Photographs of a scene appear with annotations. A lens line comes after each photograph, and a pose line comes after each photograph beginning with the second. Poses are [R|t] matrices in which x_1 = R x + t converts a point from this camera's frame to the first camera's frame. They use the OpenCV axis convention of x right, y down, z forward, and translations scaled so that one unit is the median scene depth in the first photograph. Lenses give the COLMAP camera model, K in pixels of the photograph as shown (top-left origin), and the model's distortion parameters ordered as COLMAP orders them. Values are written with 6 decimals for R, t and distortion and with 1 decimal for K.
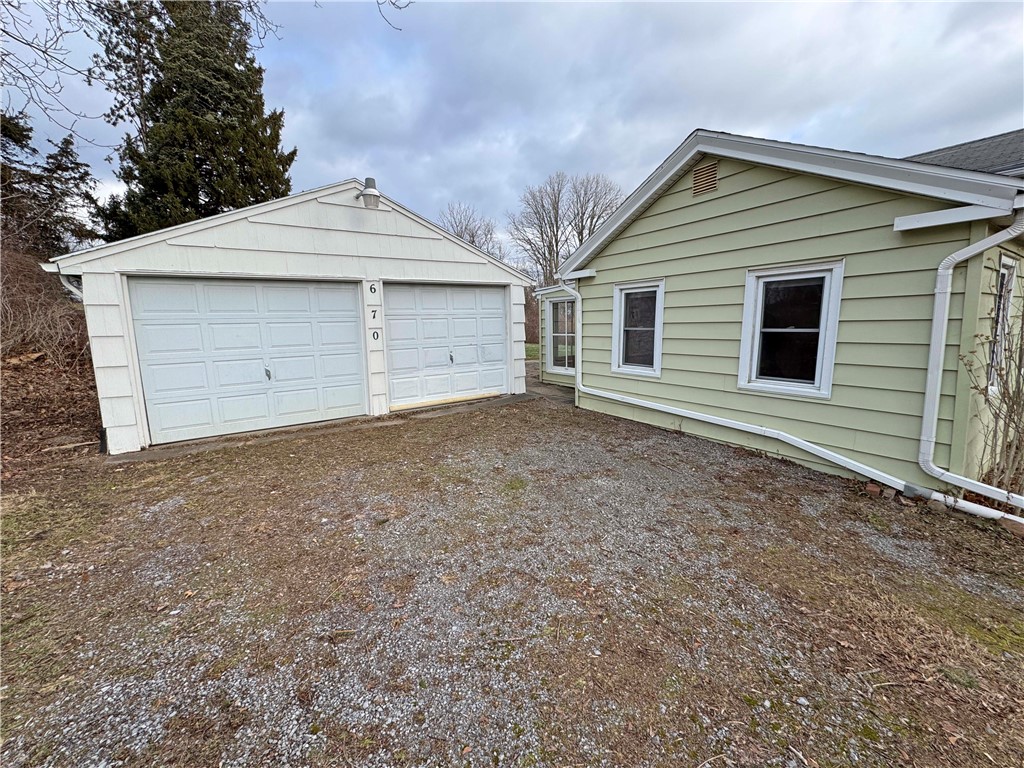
lens RADIAL K [[406.6, 0, 512.0], [0, 406.6, 380.0], [0, 0, 1]] dist [-0.002146, 0.000114]
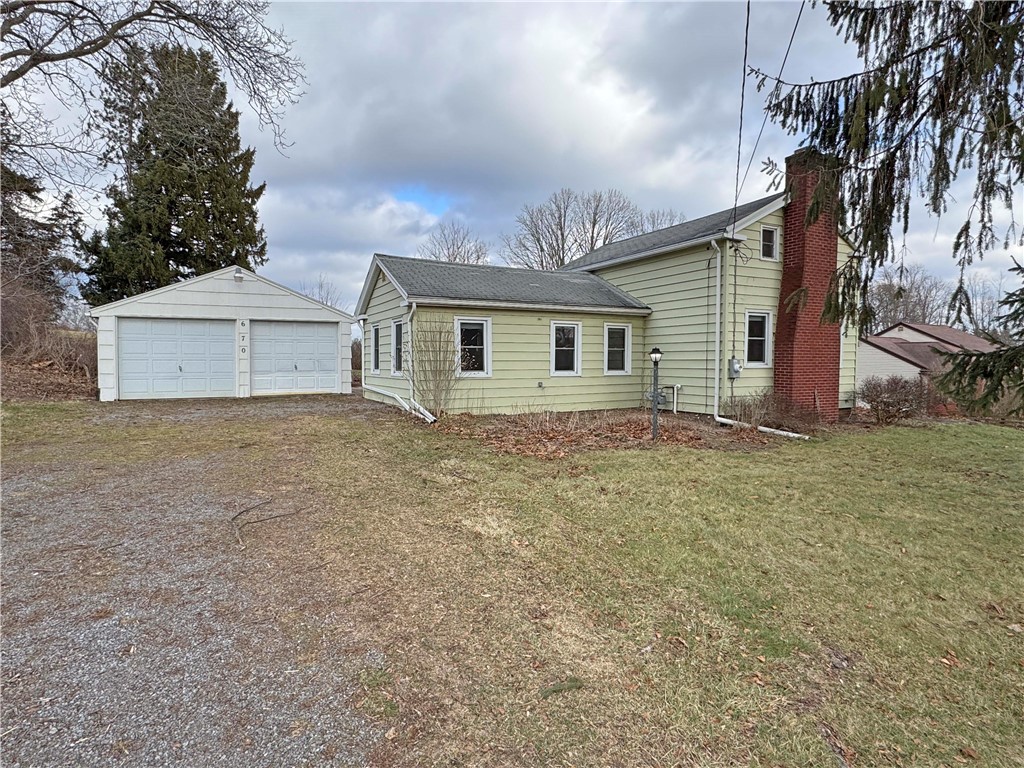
lens RADIAL K [[561.8, 0, 512.0], [0, 561.8, 384.1], [0, 0, 1]] dist [0.002190, -0.000489]
pose [[0.994557, 0.025291, -0.101081, 0.308792], [-0.035526, 0.994275, -0.100771, 0.068909], [0.097953, 0.103813, 0.989762, -0.366248]]
